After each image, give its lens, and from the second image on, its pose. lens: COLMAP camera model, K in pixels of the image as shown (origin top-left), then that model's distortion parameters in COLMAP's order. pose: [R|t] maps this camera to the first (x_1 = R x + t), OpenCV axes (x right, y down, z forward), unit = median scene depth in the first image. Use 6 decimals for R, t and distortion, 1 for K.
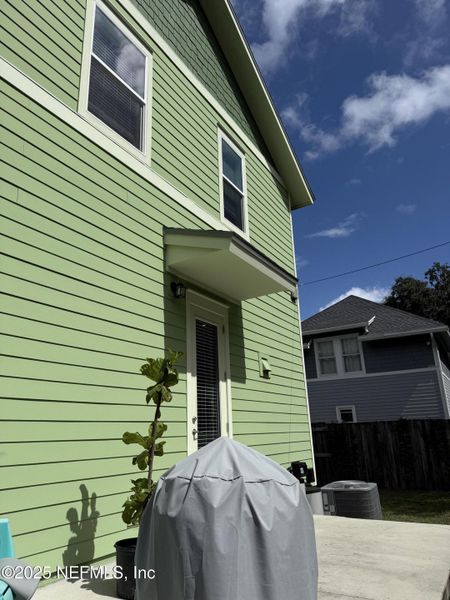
lens RADIAL K [[422.7, 0, 225.0], [0, 422.7, 300.0], [0, 0, 1]] dist [0.088078, -0.144498]
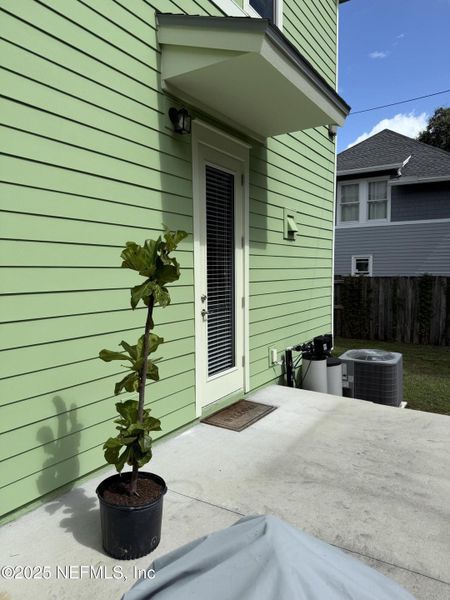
lens RADIAL K [[422.7, 0, 225.0], [0, 422.7, 300.0], [0, 0, 1]] dist [0.088078, -0.144498]
pose [[0.999361, 0.032245, -0.015407, -0.017073], [-0.024246, 0.928496, 0.370549, -0.010959], [0.026254, -0.369939, 0.928685, 0.231432]]
